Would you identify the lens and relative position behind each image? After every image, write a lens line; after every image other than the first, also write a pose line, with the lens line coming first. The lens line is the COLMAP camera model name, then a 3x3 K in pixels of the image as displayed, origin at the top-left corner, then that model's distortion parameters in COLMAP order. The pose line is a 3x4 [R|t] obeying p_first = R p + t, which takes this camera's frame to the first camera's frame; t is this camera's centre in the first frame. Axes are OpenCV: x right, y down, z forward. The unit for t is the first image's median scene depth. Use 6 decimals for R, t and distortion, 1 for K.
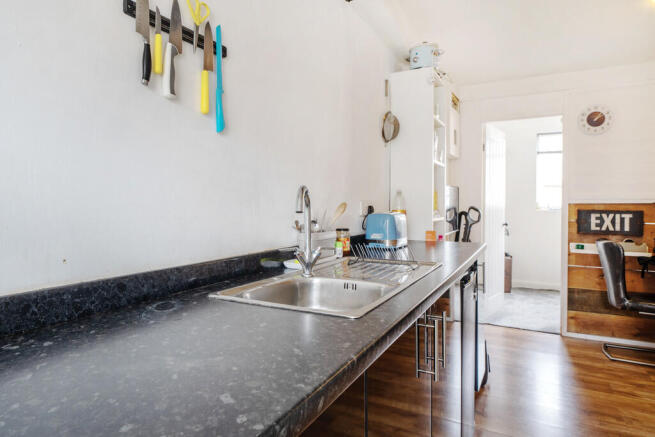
lens RADIAL K [[393.3, 0, 327.9], [0, 393.3, 213.0], [0, 0, 1]] dist [-0.002063, 0.000905]
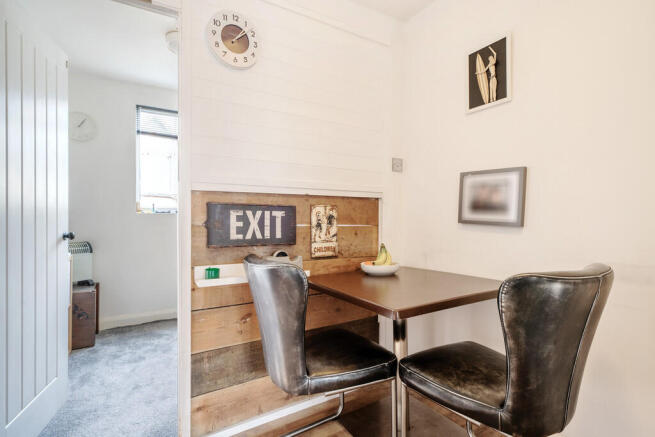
lens RADIAL K [[317.0, 0, 328.2], [0, 317.0, 215.4], [0, 0, 1]] dist [-0.000974, -0.000134]
pose [[0.529707, 0.001574, 0.848179, 0.368459], [0.016676, 0.999786, -0.012270, 0.016985], [-0.848017, 0.020643, 0.529567, 0.651380]]
